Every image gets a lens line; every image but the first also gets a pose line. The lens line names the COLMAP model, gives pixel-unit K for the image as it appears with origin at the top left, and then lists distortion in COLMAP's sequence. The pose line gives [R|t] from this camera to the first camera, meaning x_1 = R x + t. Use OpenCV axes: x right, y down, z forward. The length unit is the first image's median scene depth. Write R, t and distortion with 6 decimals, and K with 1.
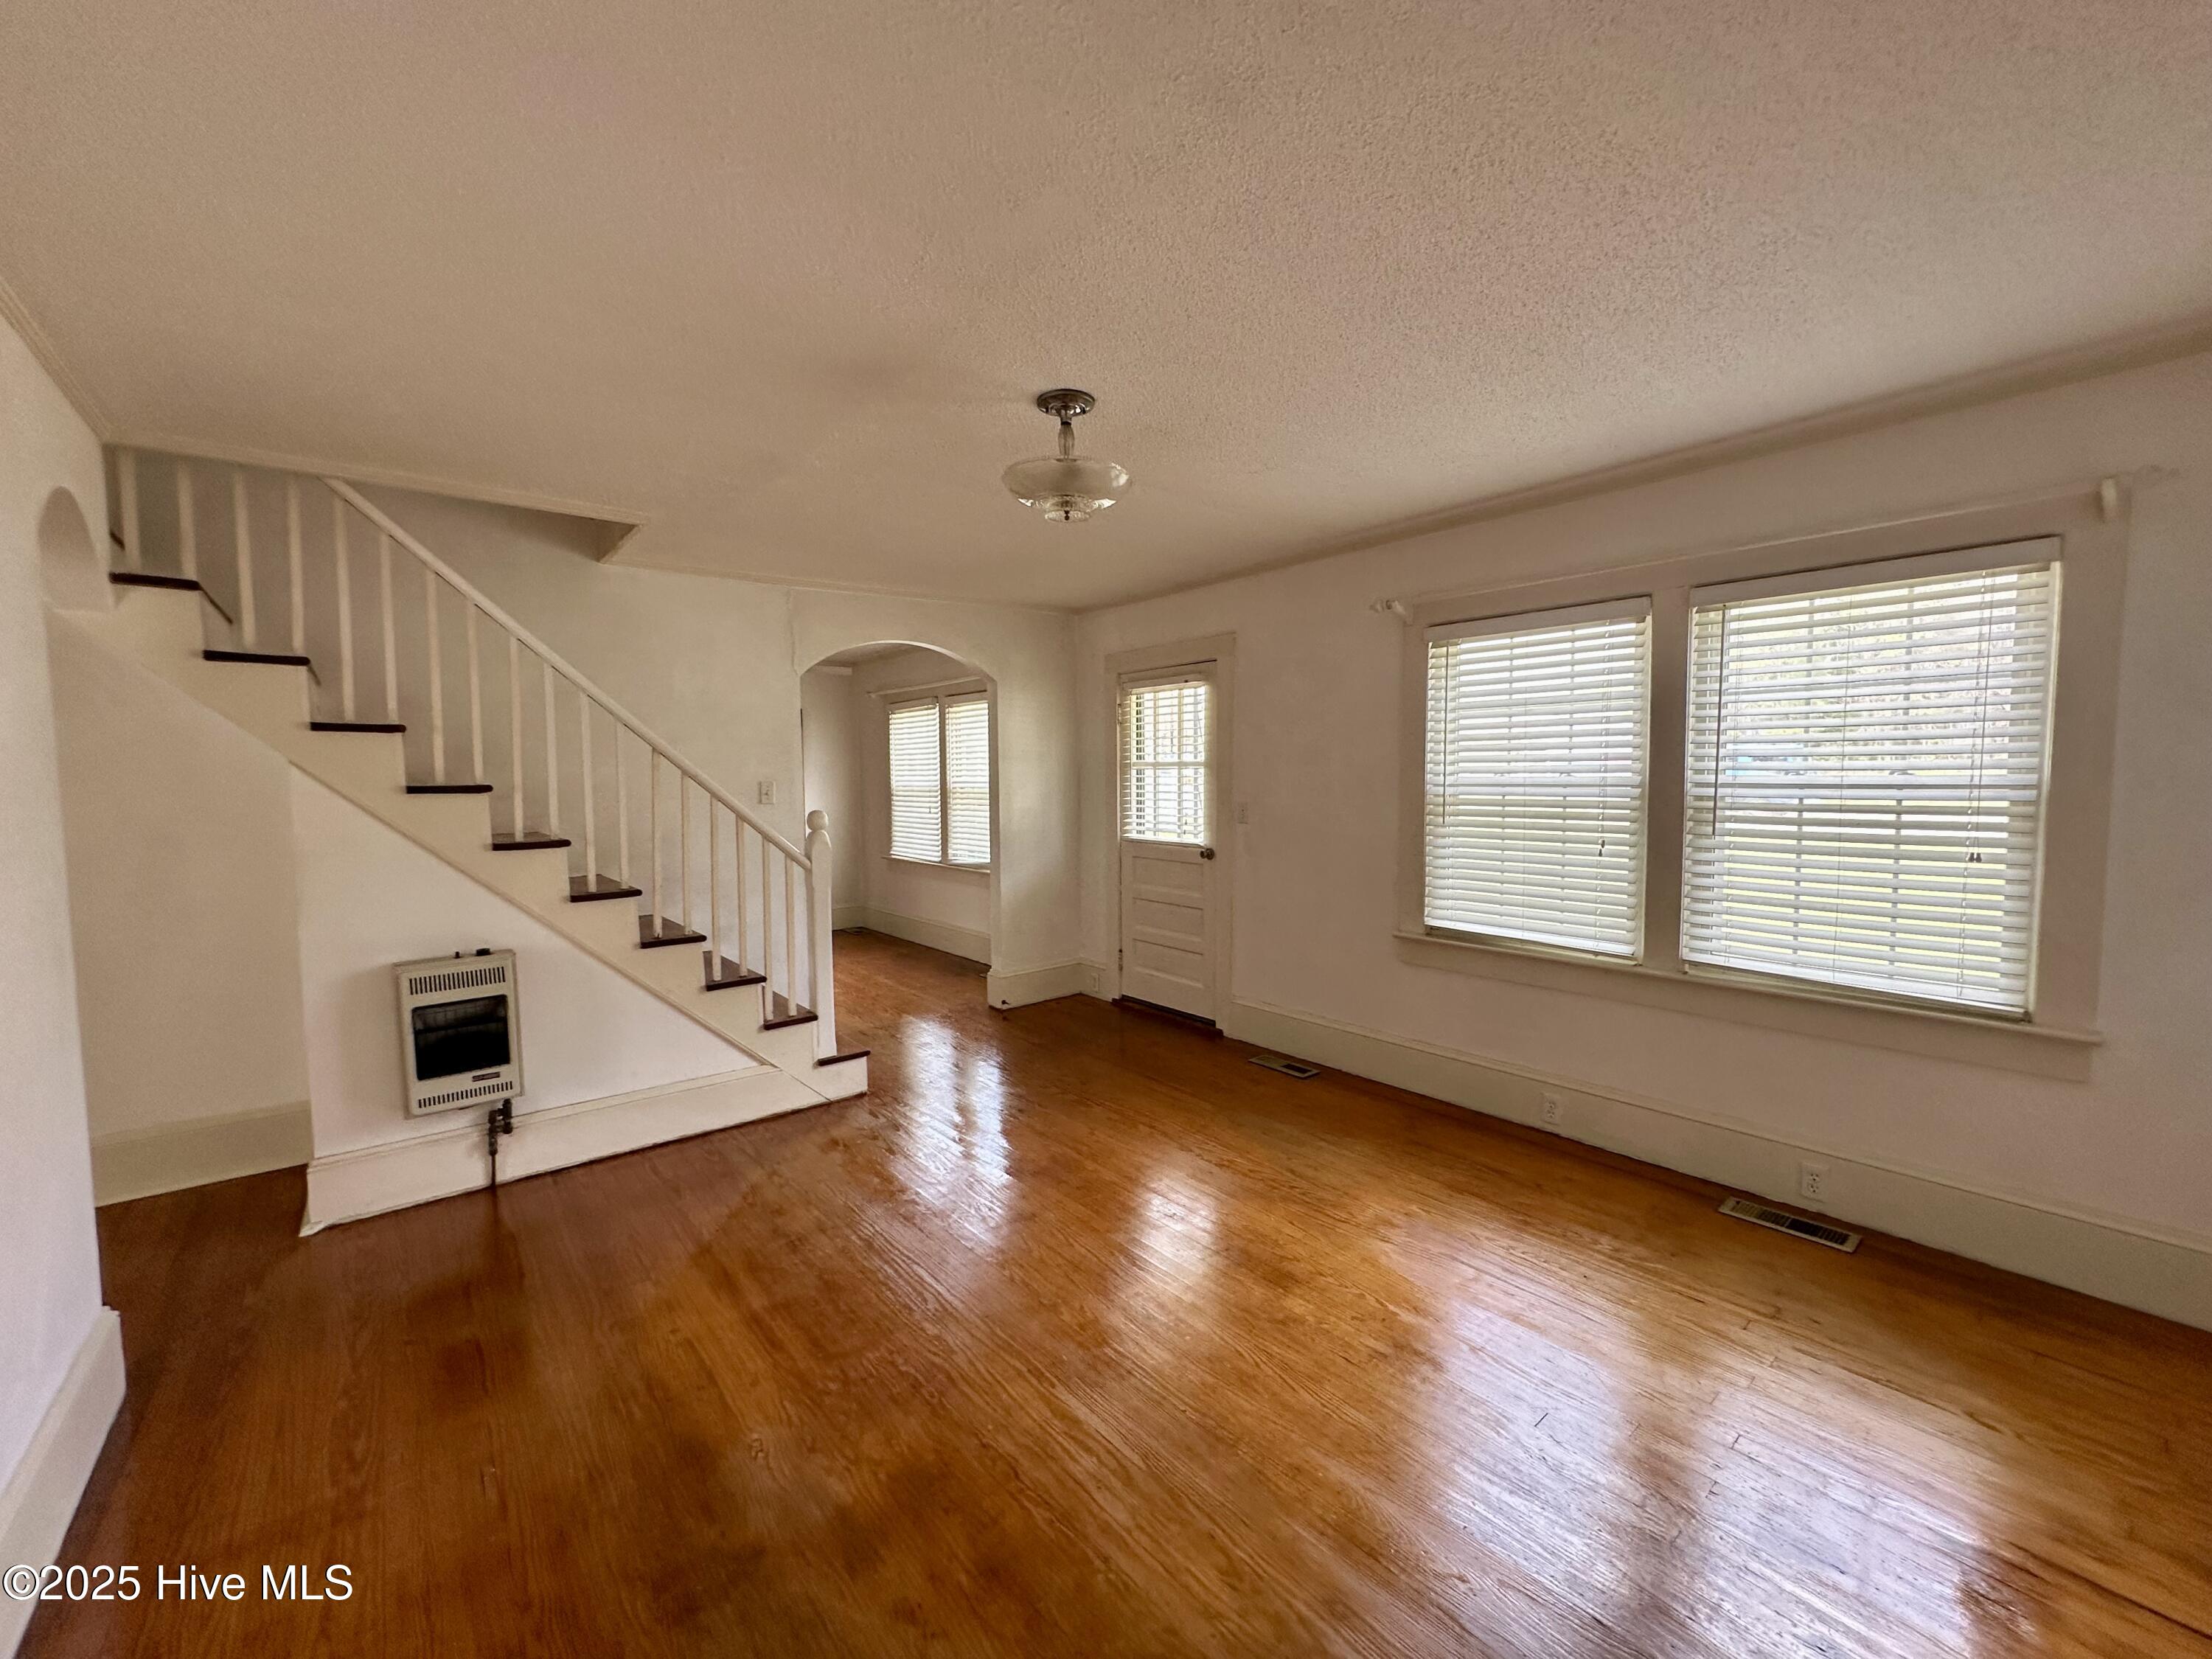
lens RADIAL K [[885.5, 0, 1105.0], [0, 885.5, 830.3], [0, 0, 1]] dist [0.000178, 0.000508]
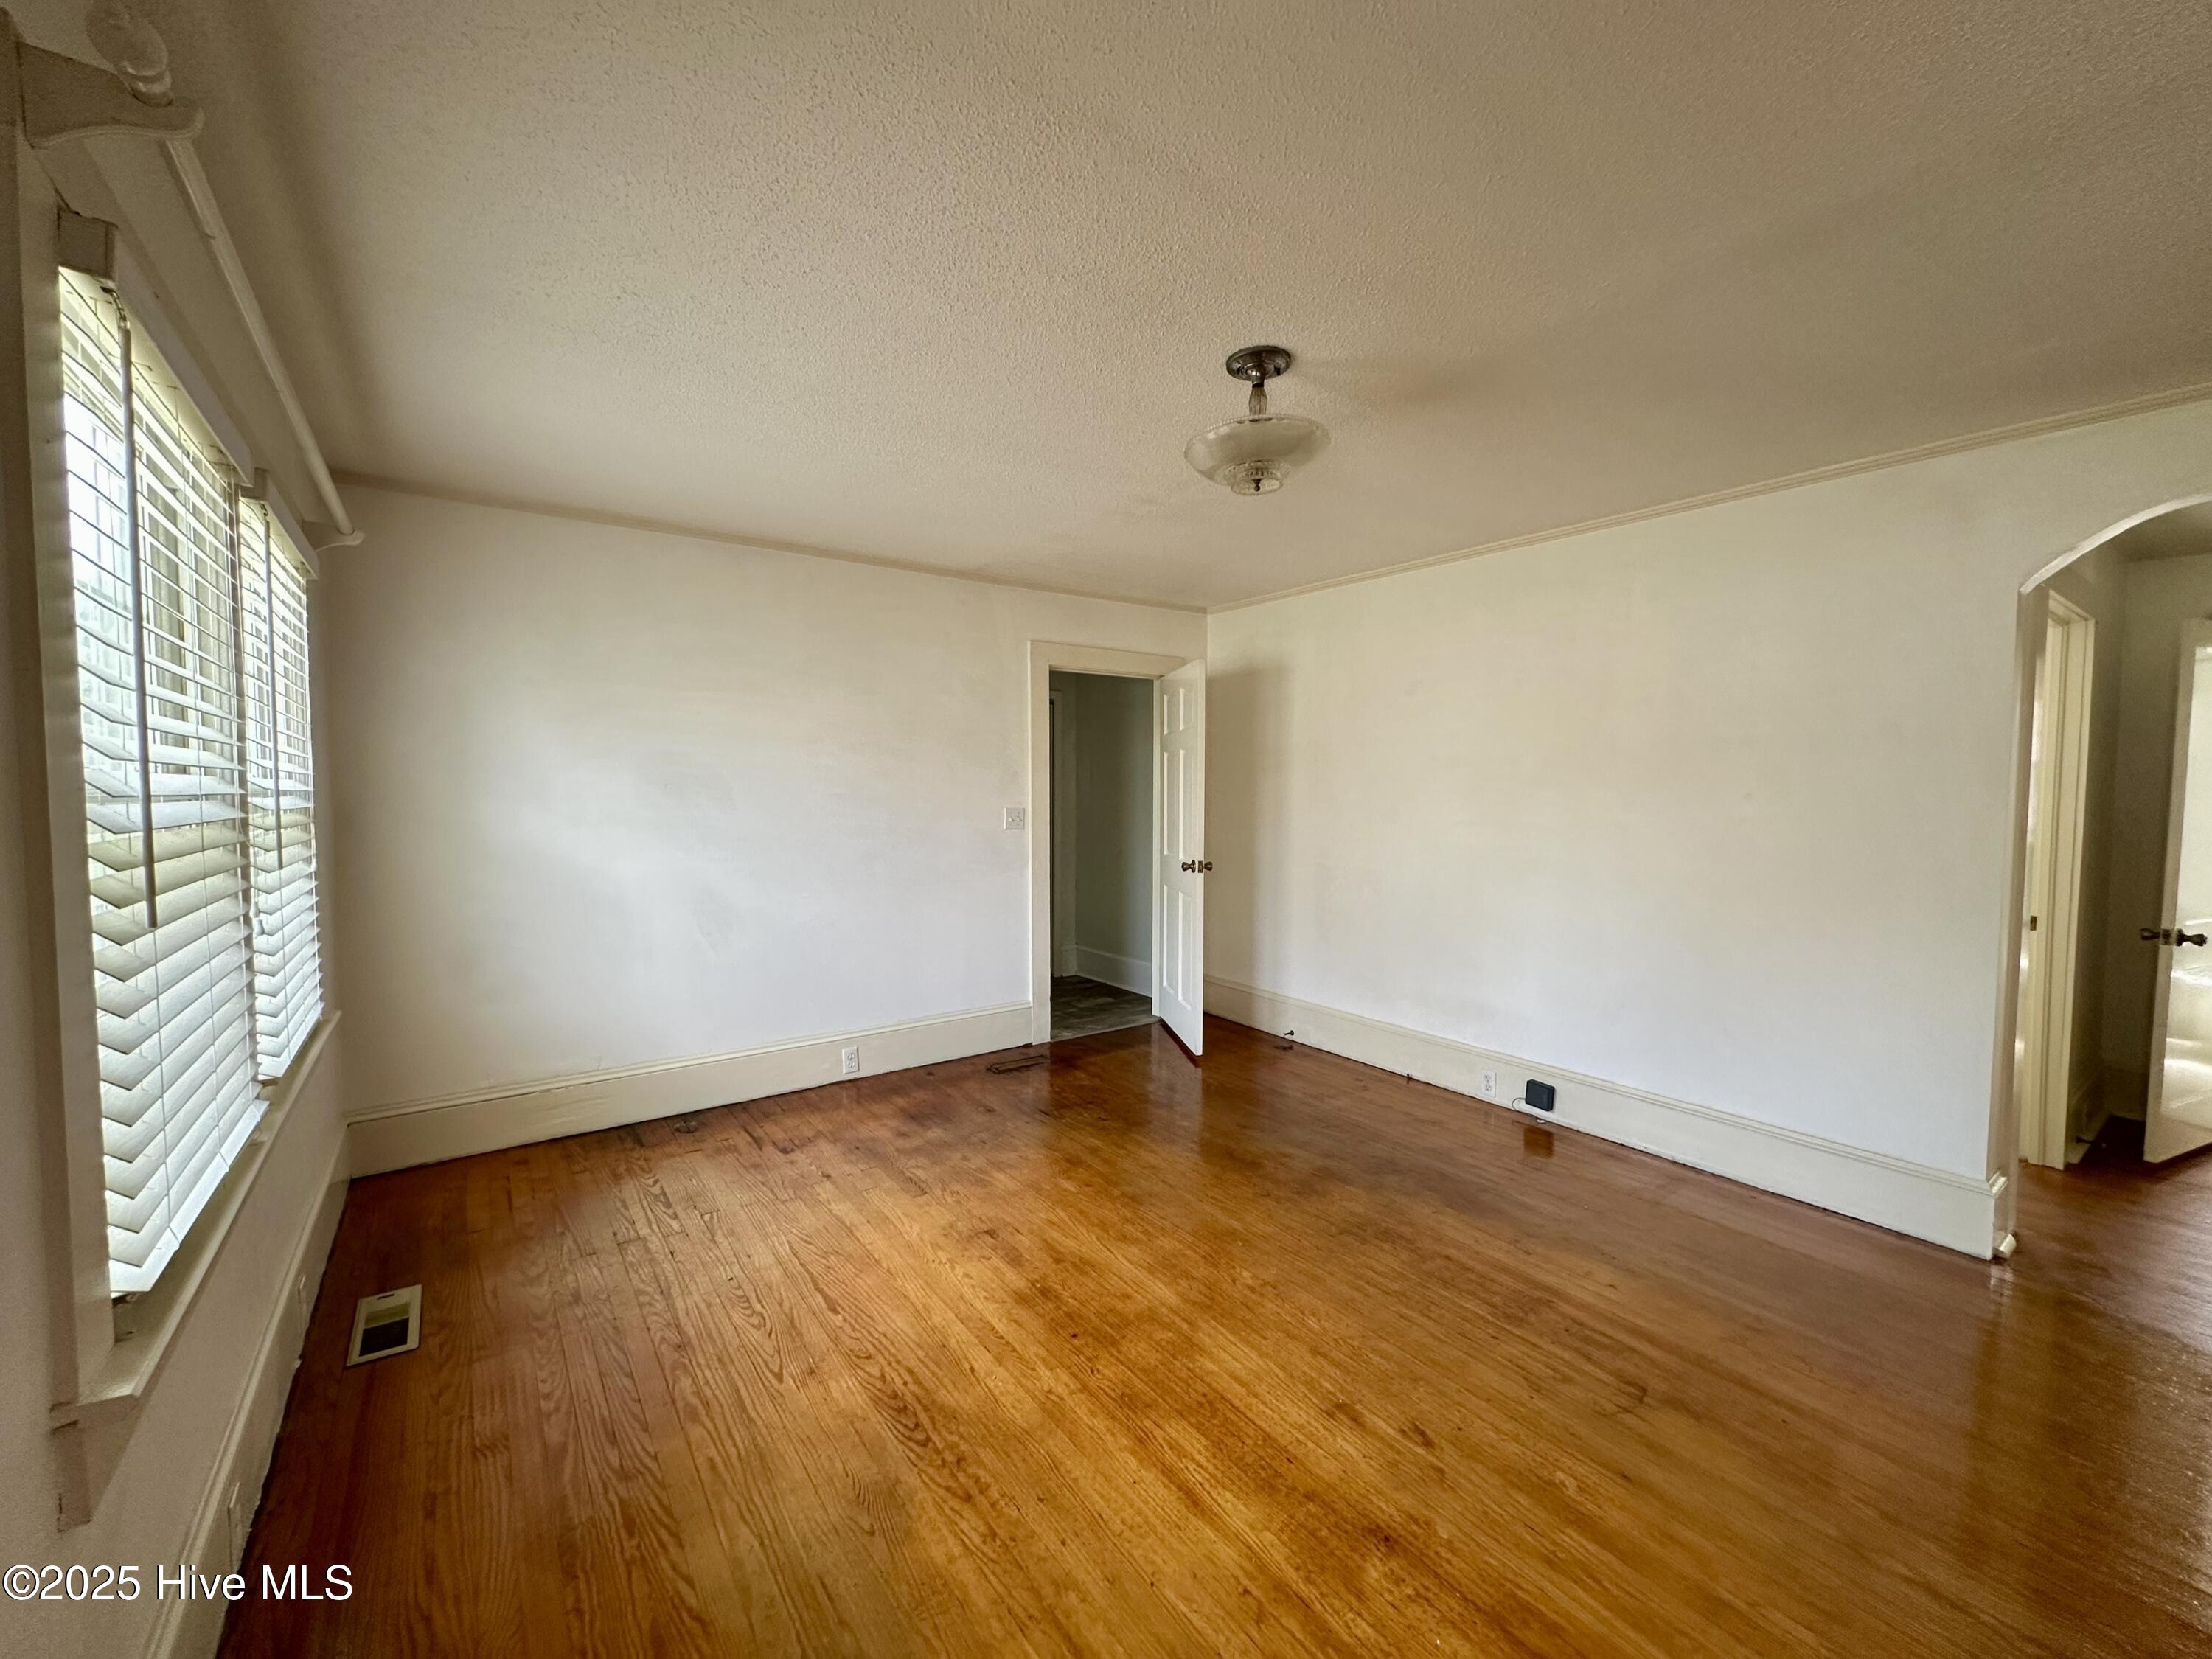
lens RADIAL K [[885.5, 0, 1105.0], [0, 885.5, 830.3], [0, 0, 1]] dist [0.000178, 0.000508]
pose [[-0.997792, 0.004087, 0.066285, 0.040882], [0.011248, 0.994085, 0.108025, -0.078721], [-0.065451, 0.108532, -0.991936, 1.493305]]
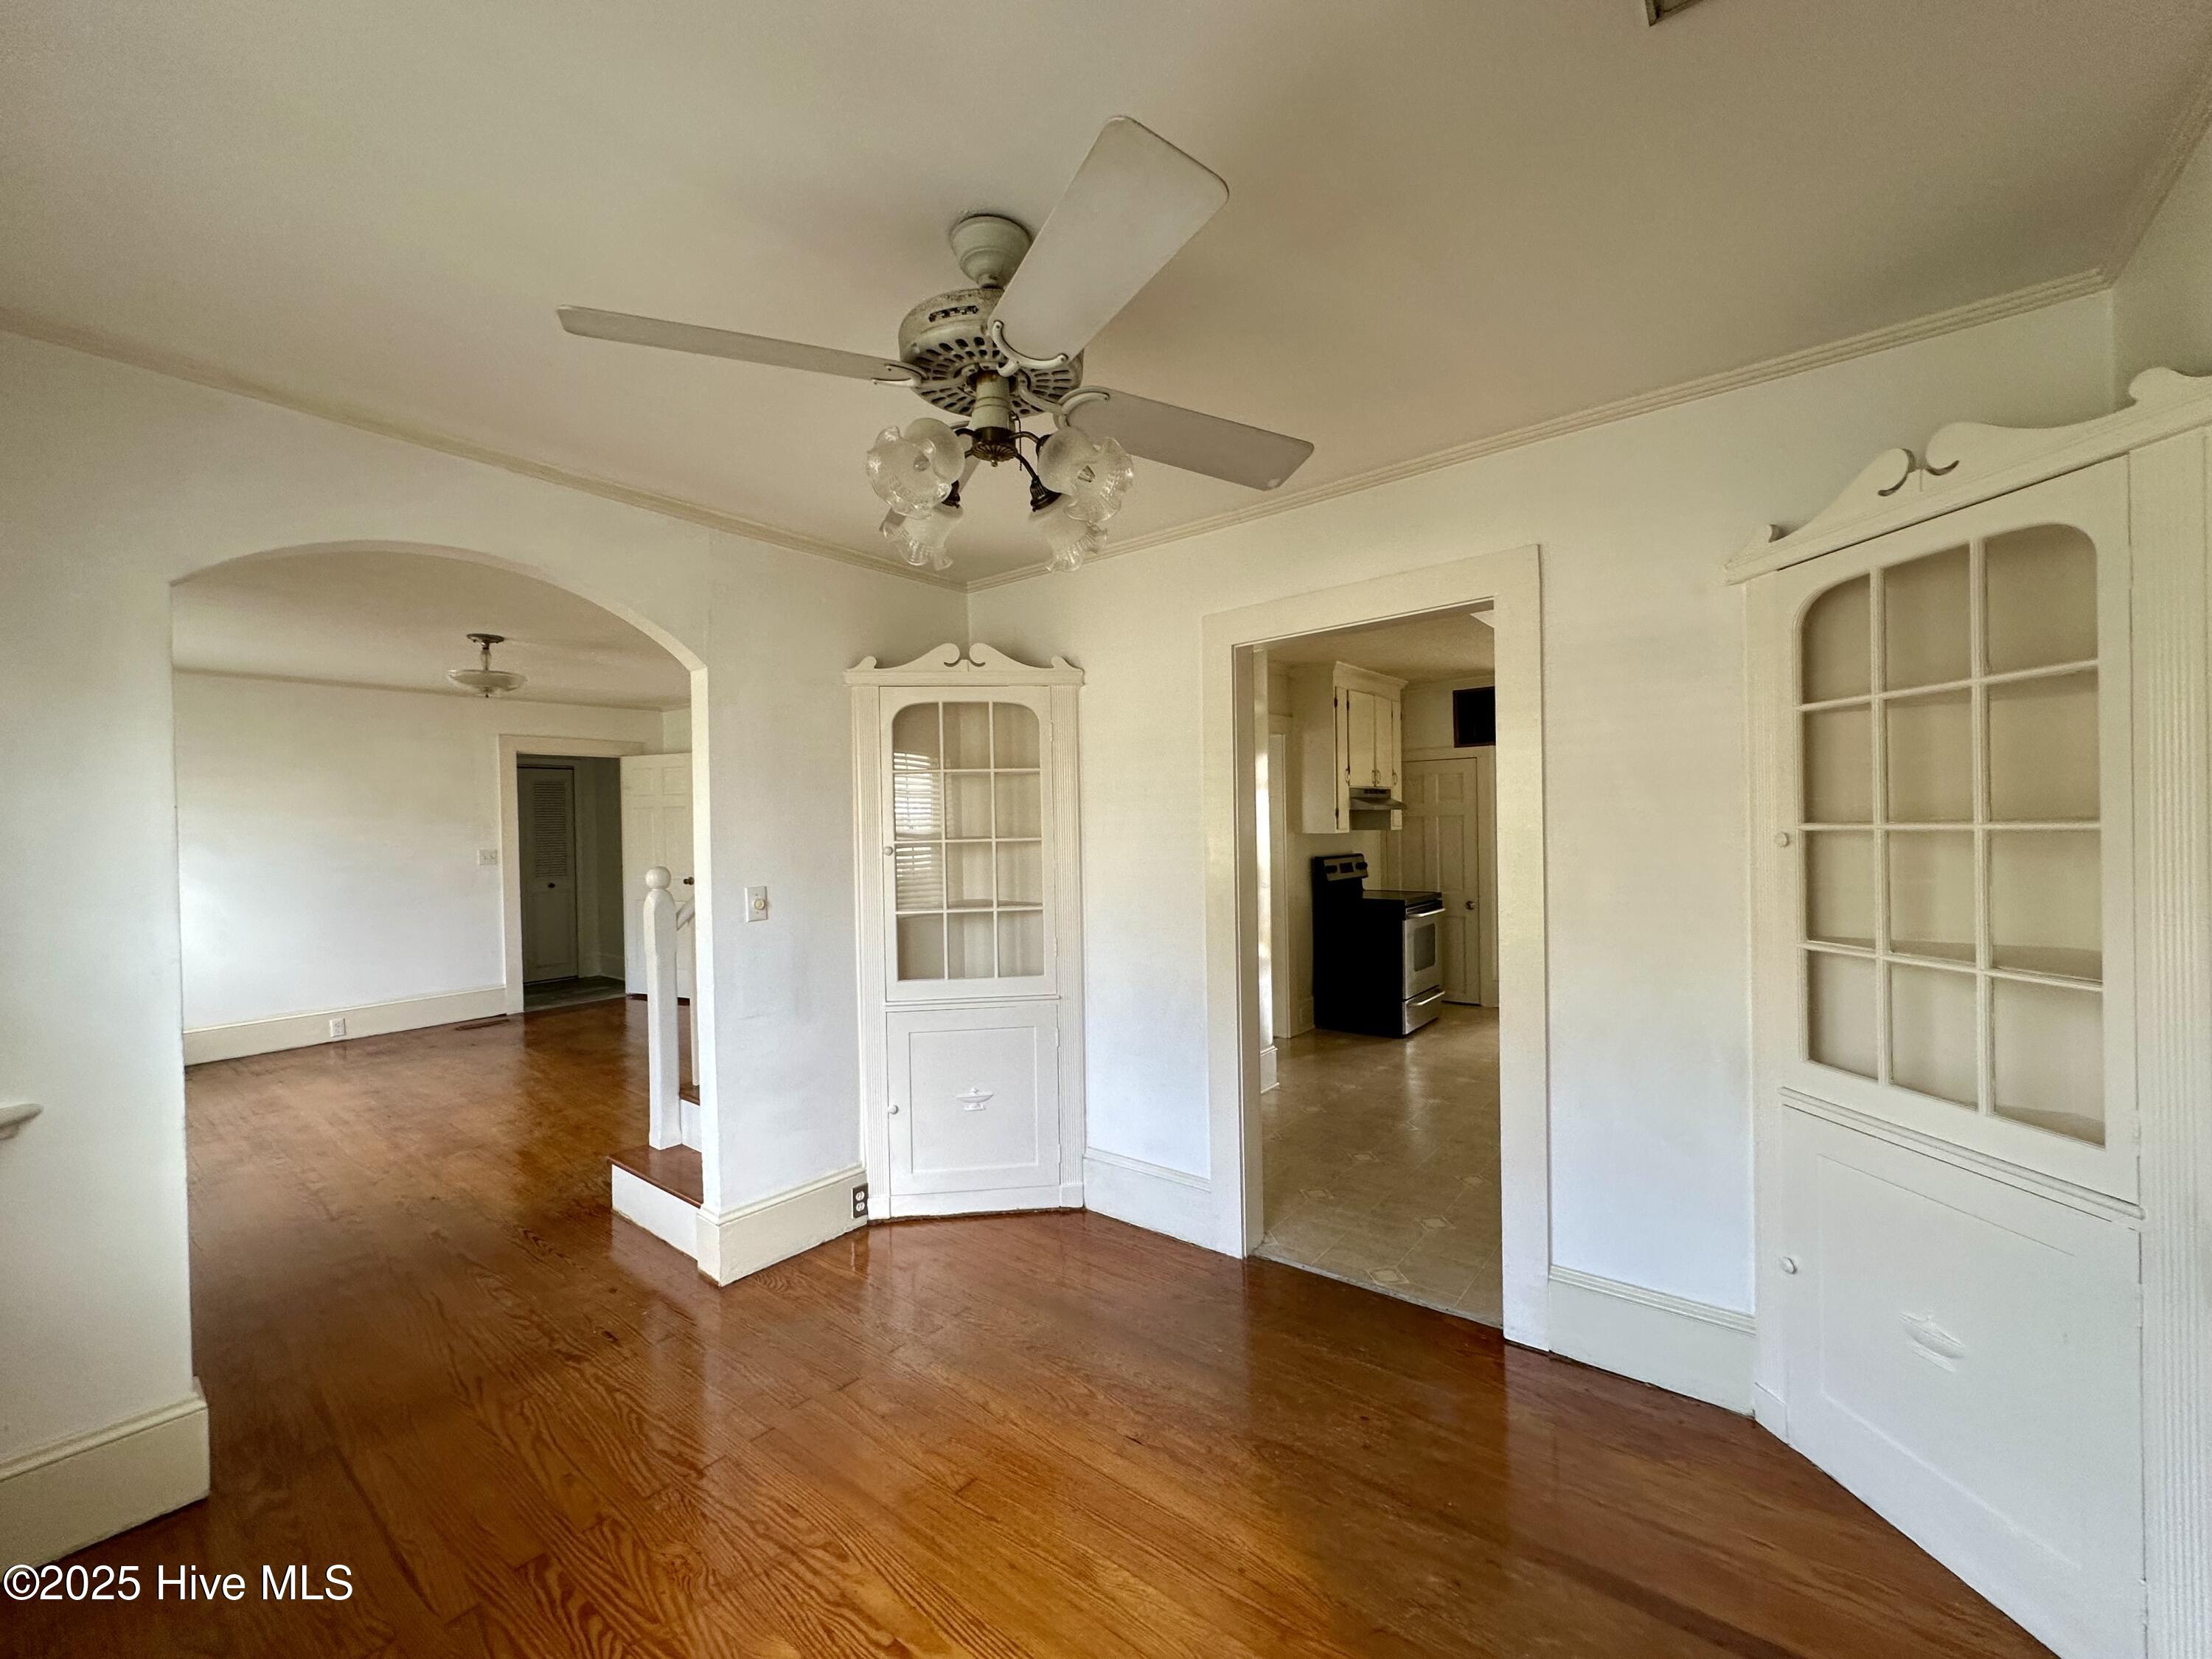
lens RADIAL K [[885.5, 0, 1105.0], [0, 885.5, 830.3], [0, 0, 1]] dist [0.000178, 0.000508]
pose [[-0.978135, 0.020031, -0.207003, -0.728125], [0.005860, 0.997610, 0.068845, -0.143774], [0.207887, 0.066127, -0.975915, 2.429277]]
